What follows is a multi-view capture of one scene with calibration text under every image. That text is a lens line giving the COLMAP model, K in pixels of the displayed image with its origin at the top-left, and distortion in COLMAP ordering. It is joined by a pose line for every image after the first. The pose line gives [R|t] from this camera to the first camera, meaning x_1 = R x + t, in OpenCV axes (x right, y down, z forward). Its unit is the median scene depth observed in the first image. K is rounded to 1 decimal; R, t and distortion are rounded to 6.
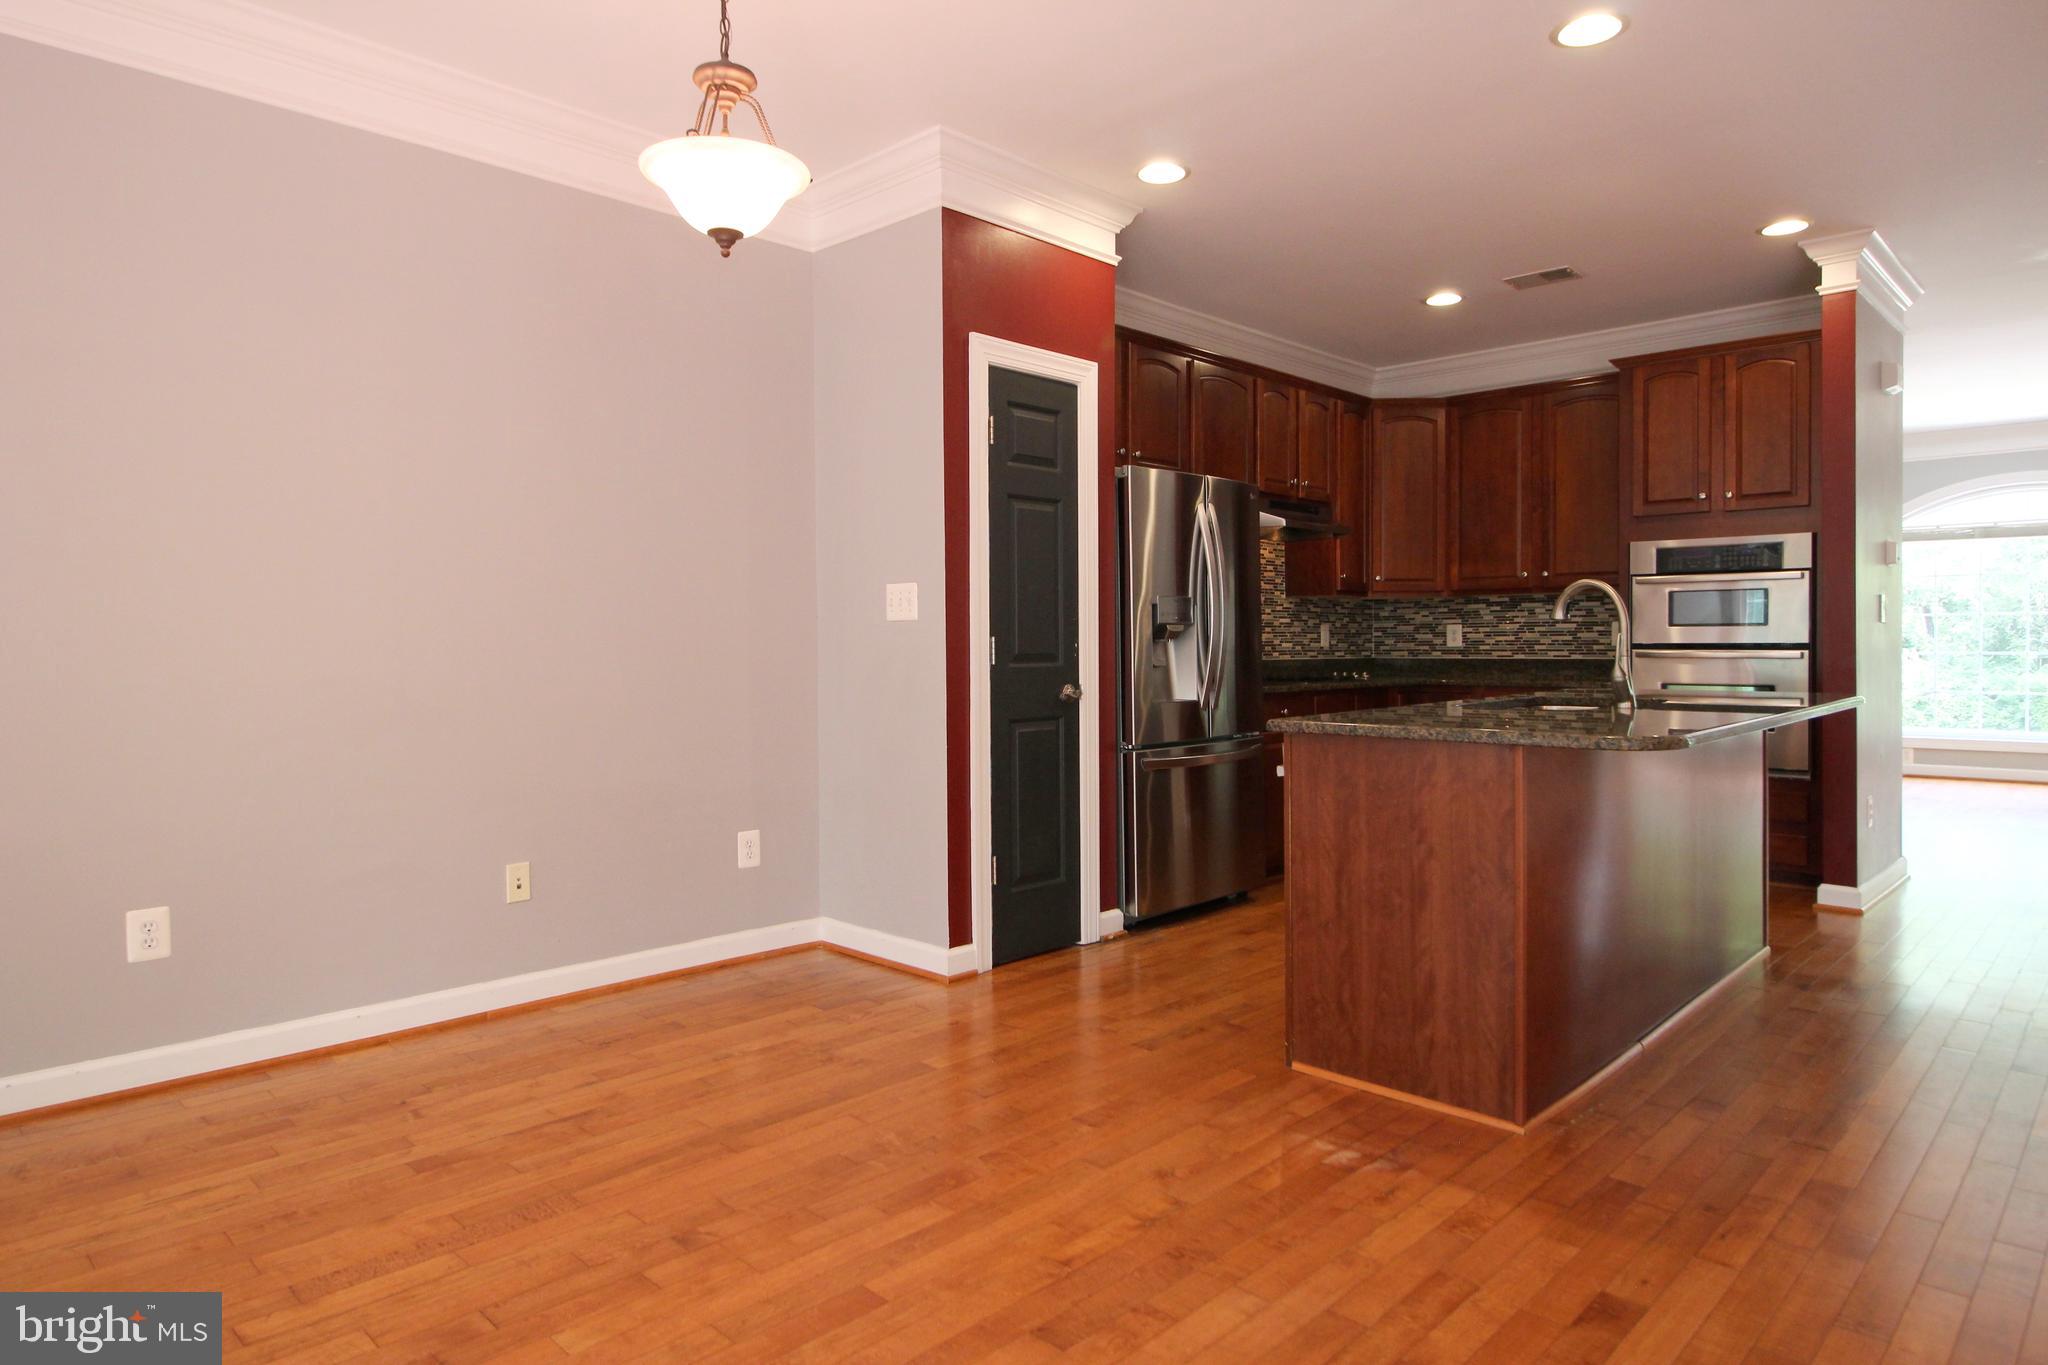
lens RADIAL K [[1202.7, 0, 1005.6], [0, 1202.7, 674.3], [0, 0, 1]] dist [0.005818, 0.001395]
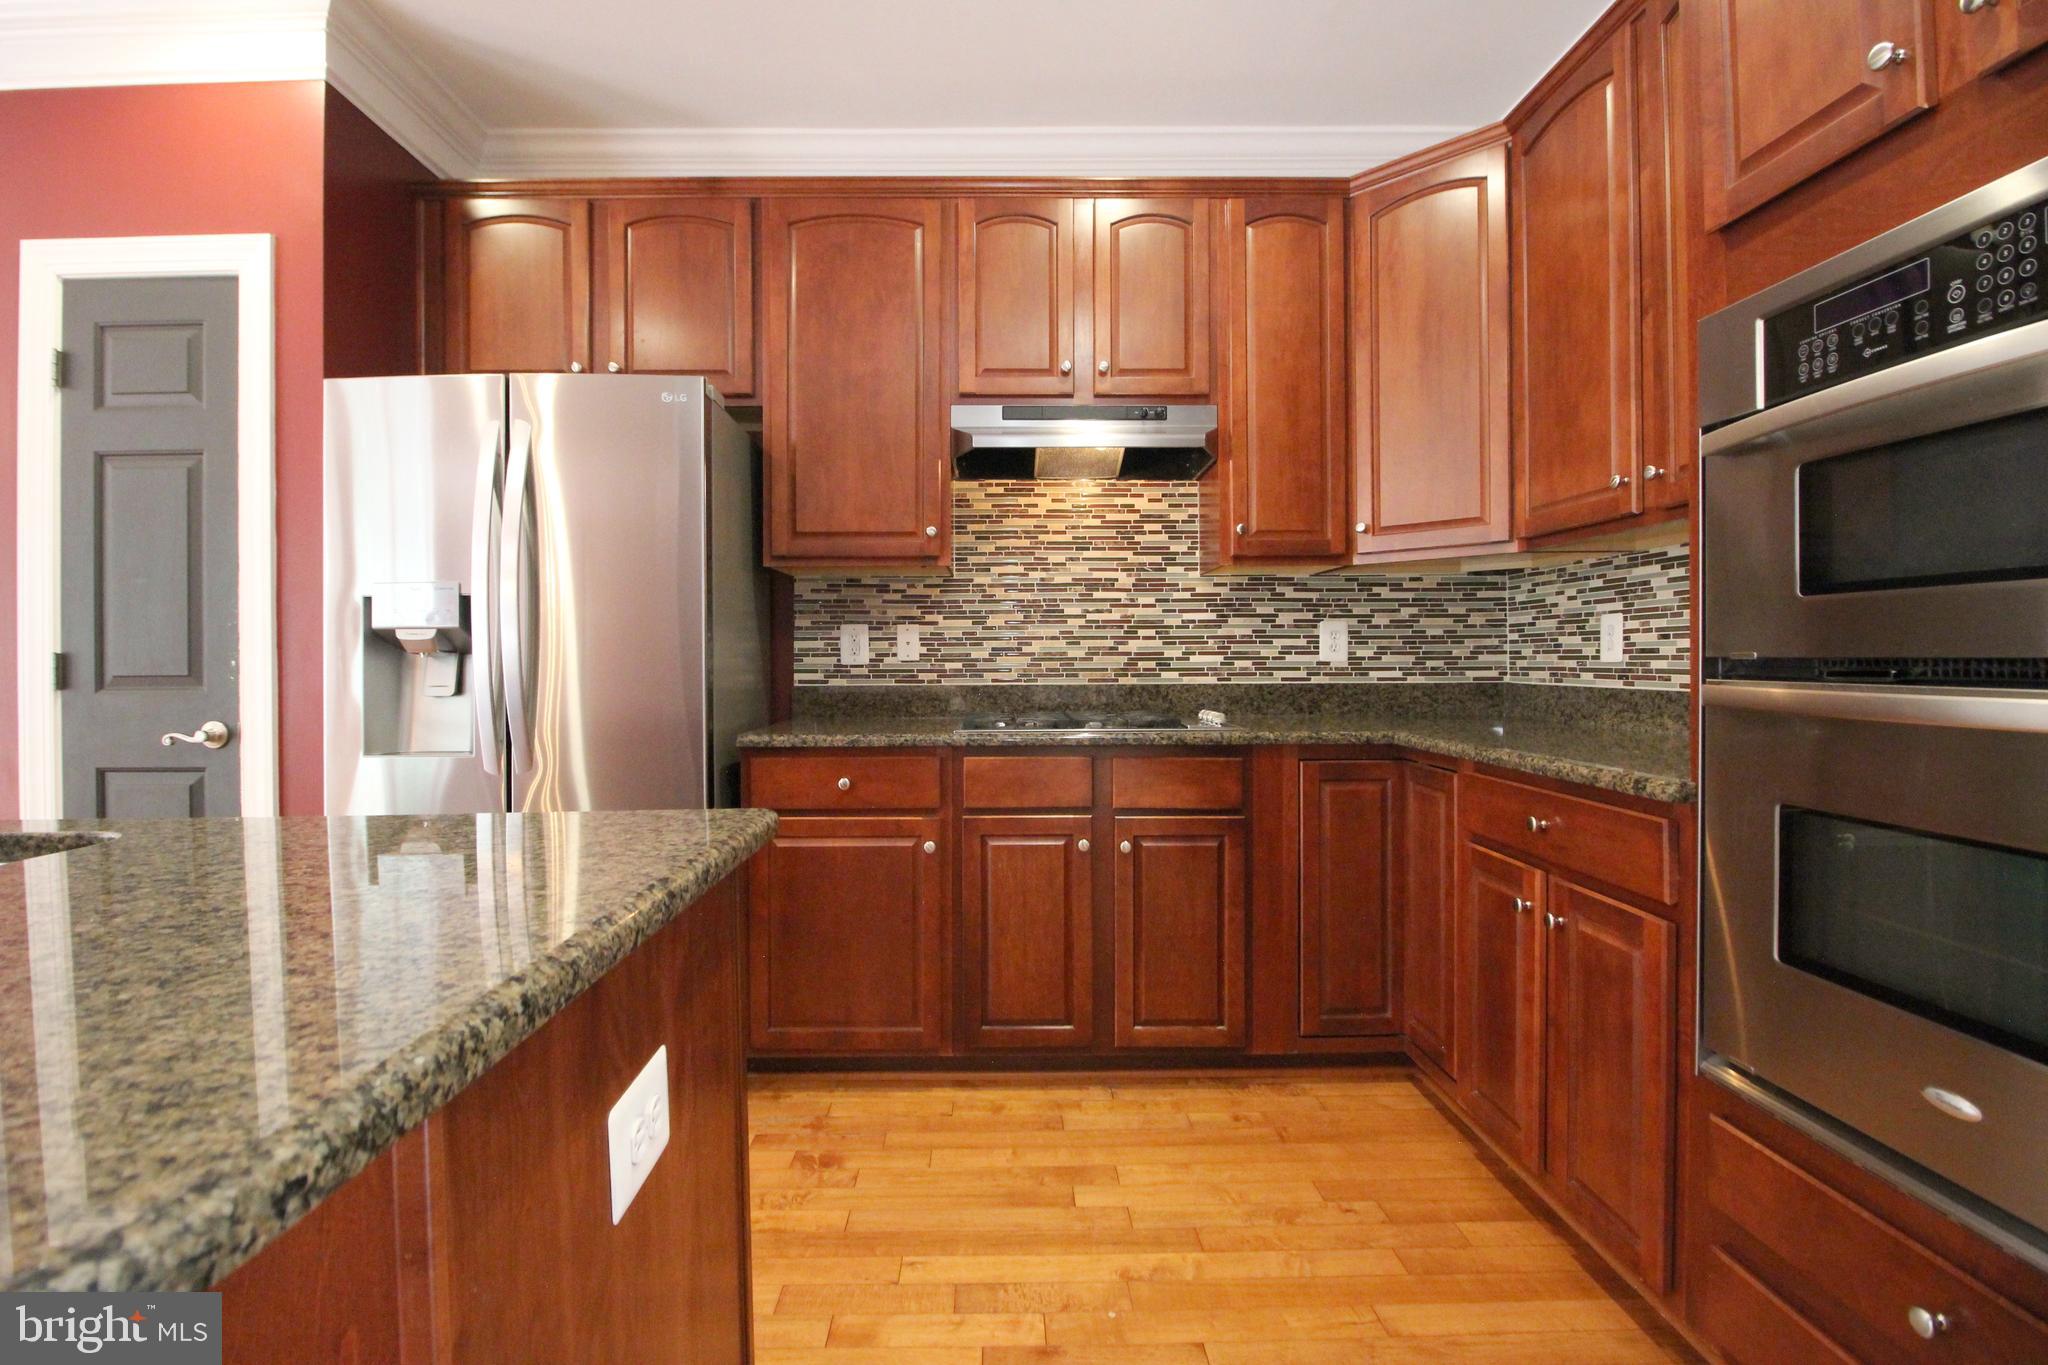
lens RADIAL K [[944.2, 0, 1016.9], [0, 944.2, 668.9], [0, 0, 1]] dist [-0.007845, -0.004243]
pose [[0.712631, 0.008299, -0.701490, 0.499449], [-0.013949, 0.999900, -0.002342, -0.017735], [0.701400, 0.011454, 0.712676, 0.634922]]
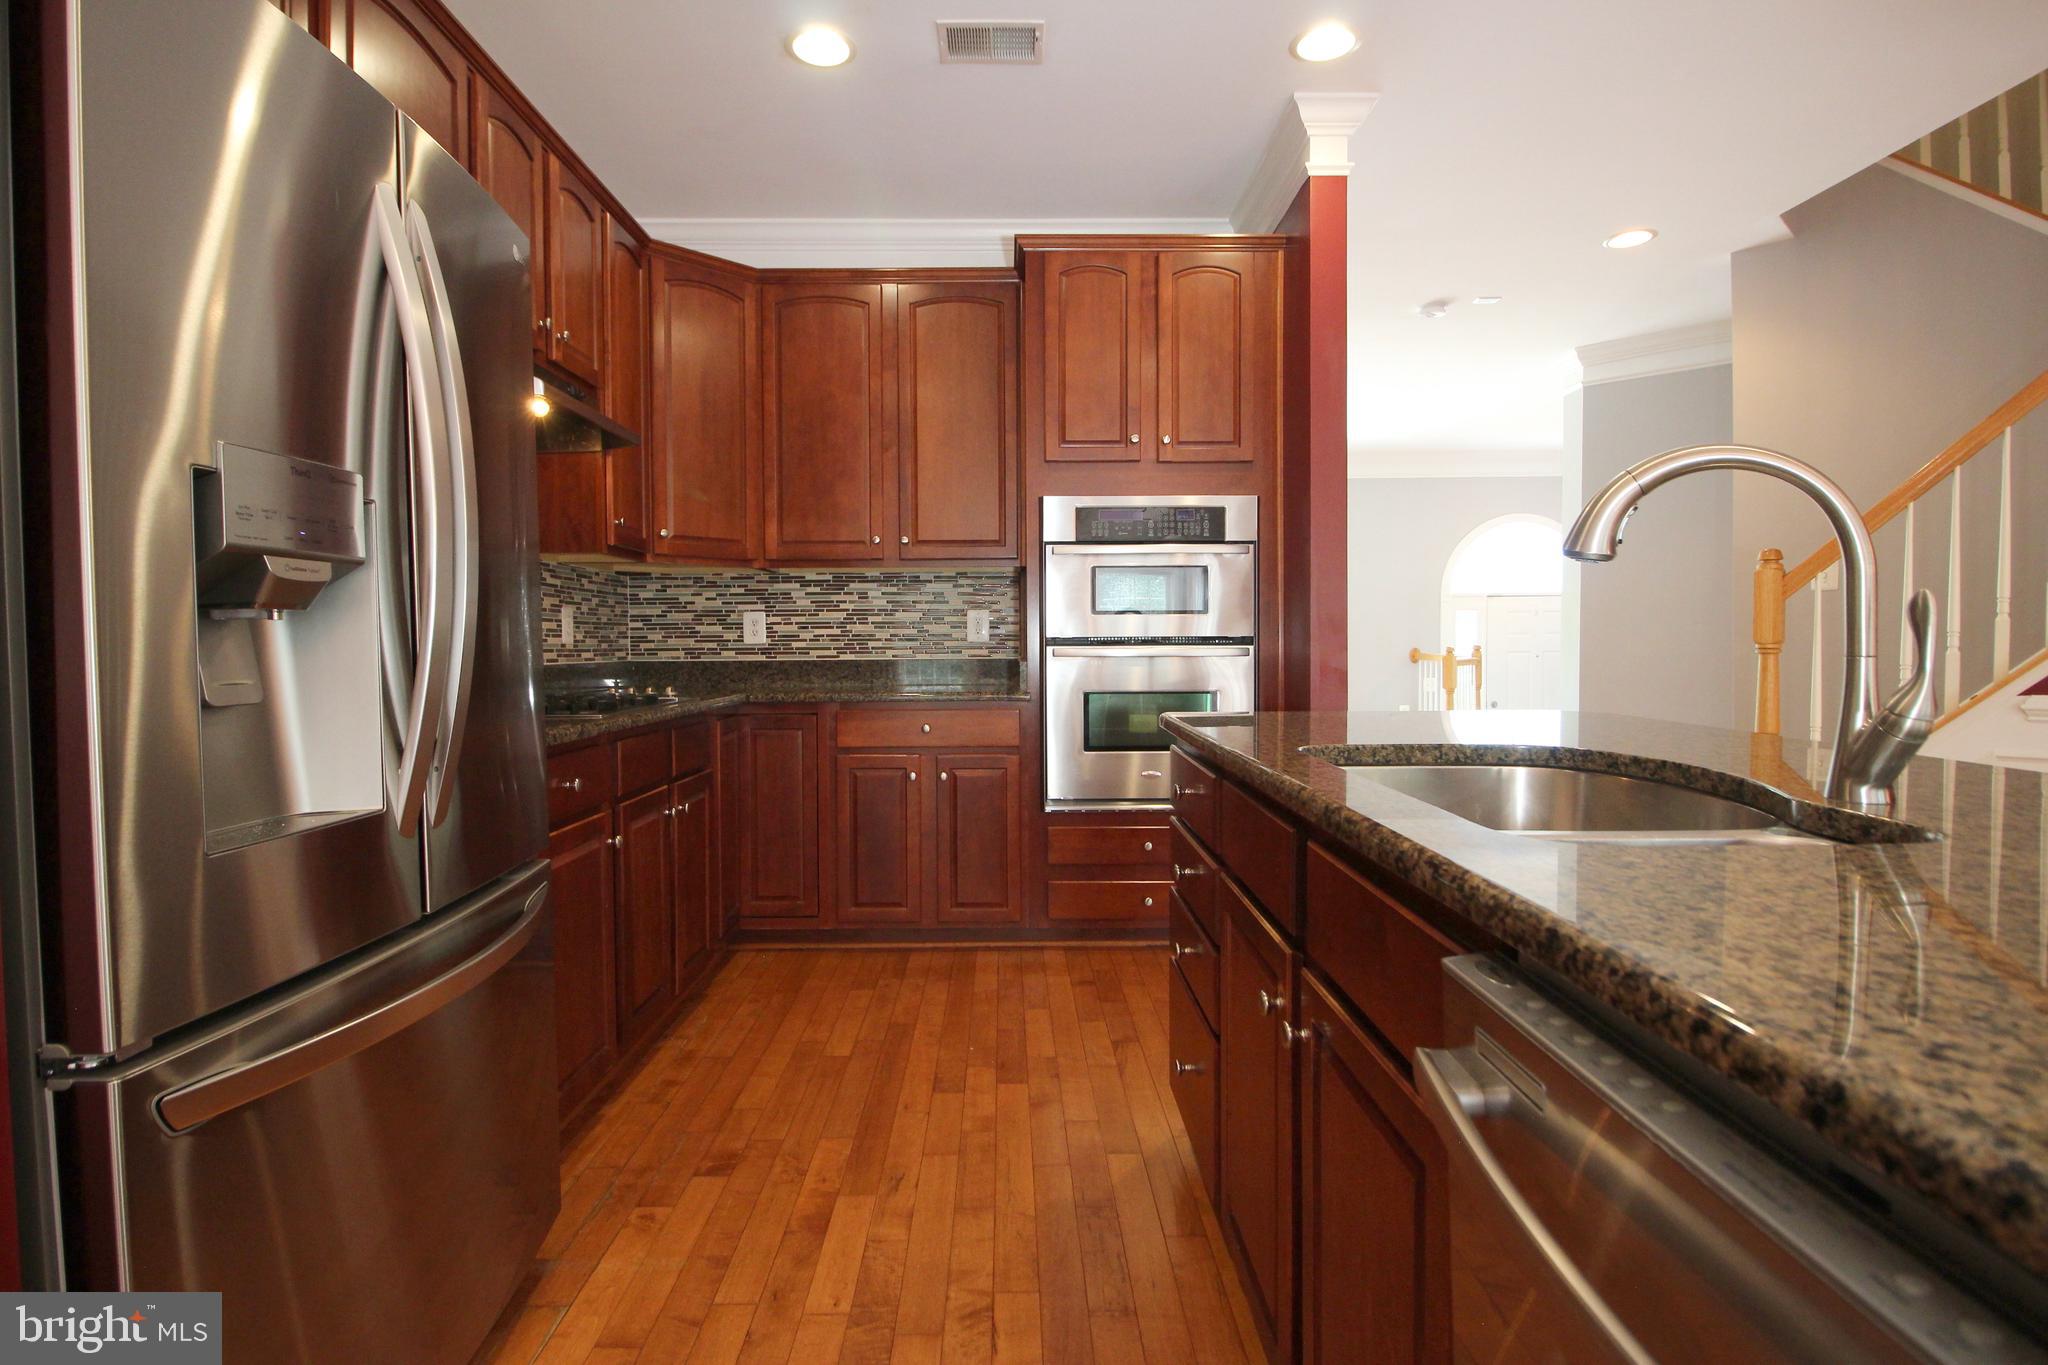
lens RADIAL K [[1026.2, 0, 1009.6], [0, 1026.2, 666.3], [0, 0, 1]] dist [-0.024275, -0.001590]
pose [[0.710139, -0.015889, 0.703882, 0.066821], [0.019425, 0.999807, 0.002972, -0.009608], [-0.703793, 0.011562, 0.710311, 0.516764]]
